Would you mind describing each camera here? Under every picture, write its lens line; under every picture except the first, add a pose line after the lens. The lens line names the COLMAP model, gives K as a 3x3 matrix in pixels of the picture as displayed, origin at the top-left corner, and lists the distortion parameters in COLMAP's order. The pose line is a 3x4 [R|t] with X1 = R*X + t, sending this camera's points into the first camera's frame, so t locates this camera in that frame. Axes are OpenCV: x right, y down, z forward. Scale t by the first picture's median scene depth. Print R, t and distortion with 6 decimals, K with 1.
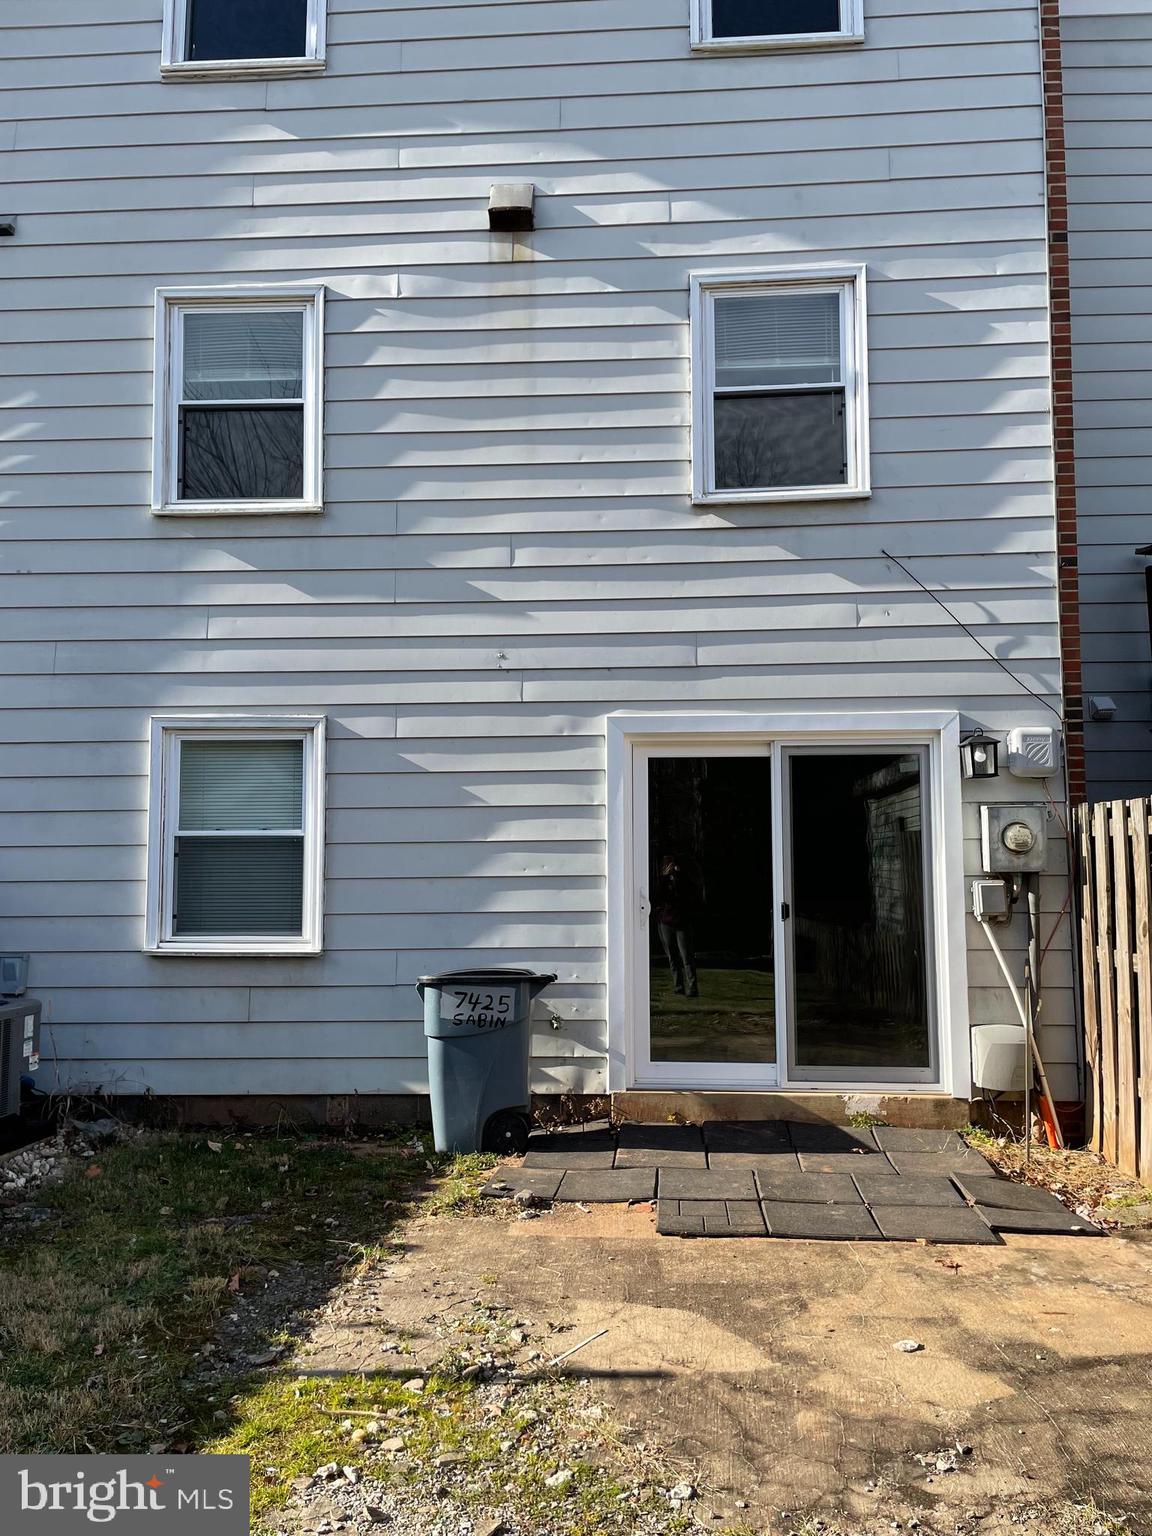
lens RADIAL K [[1146.9, 0, 576.0], [0, 1146.9, 768.0], [0, 0, 1]] dist [0.089280, -0.112522]
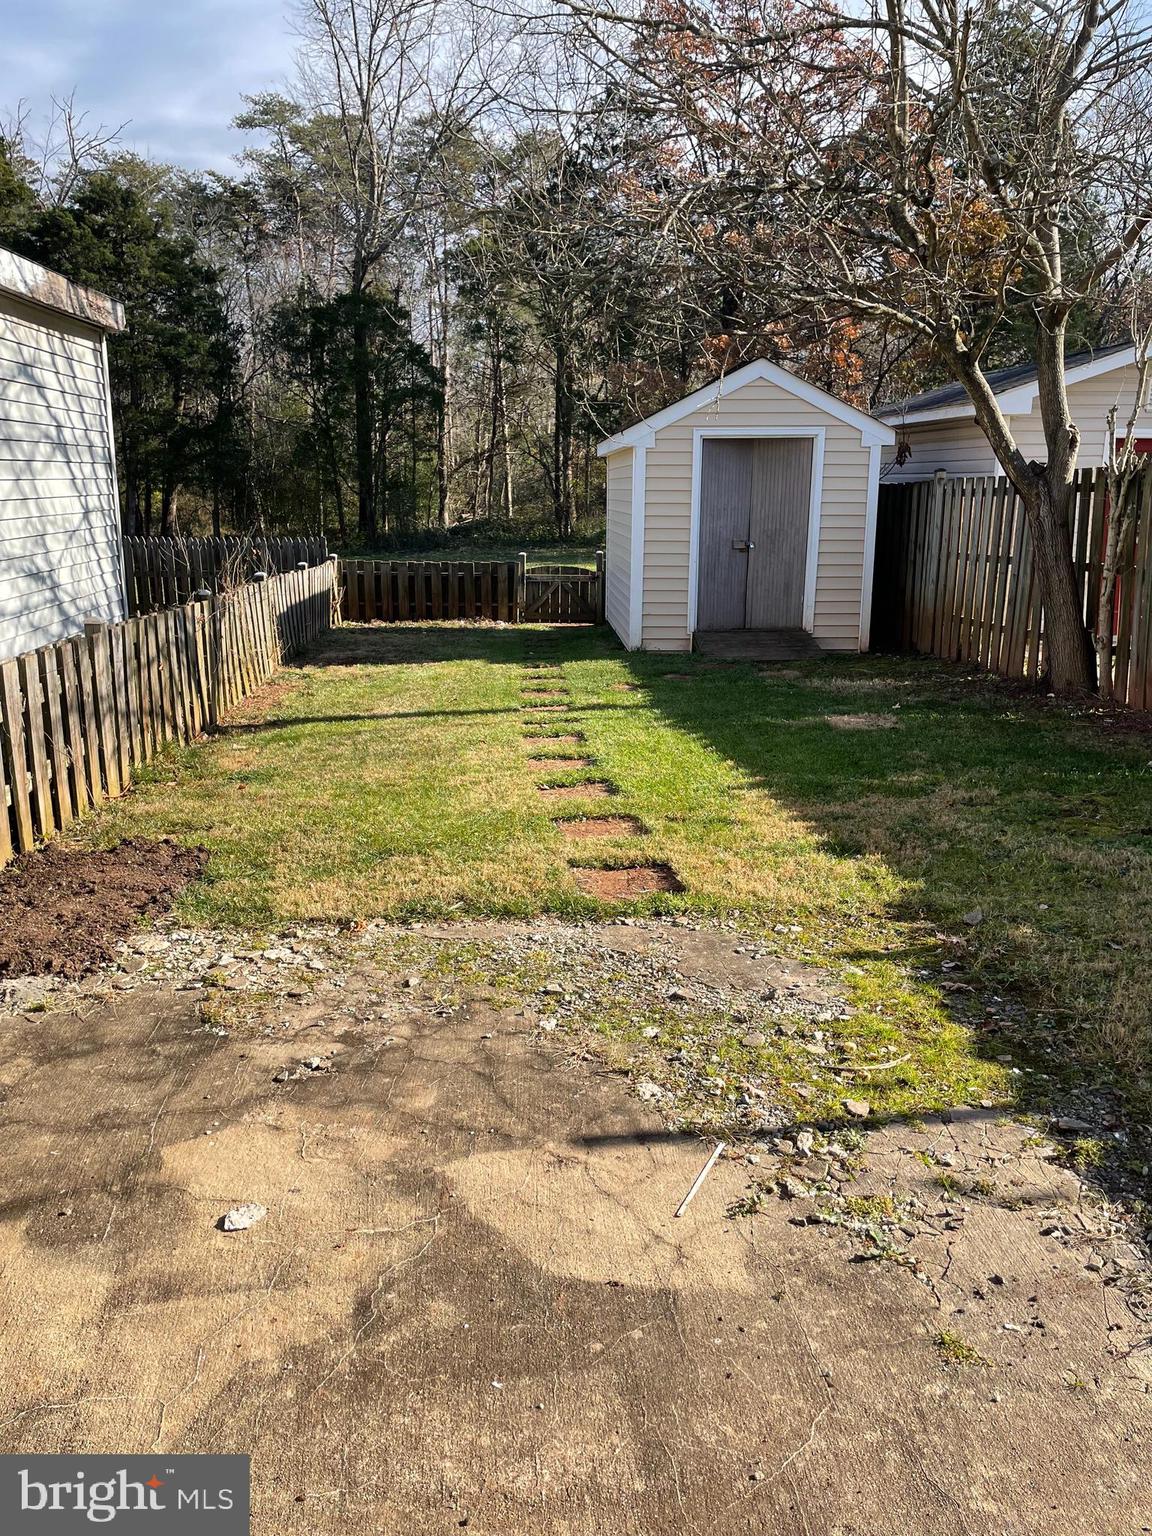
lens RADIAL K [[1146.9, 0, 576.0], [0, 1146.9, 768.0], [0, 0, 1]] dist [0.089280, -0.112522]
pose [[-0.987239, 0.034852, -0.155386, 0.196921], [0.007770, 0.985138, 0.171588, 0.121083], [0.159057, 0.168191, -0.972837, 1.750707]]
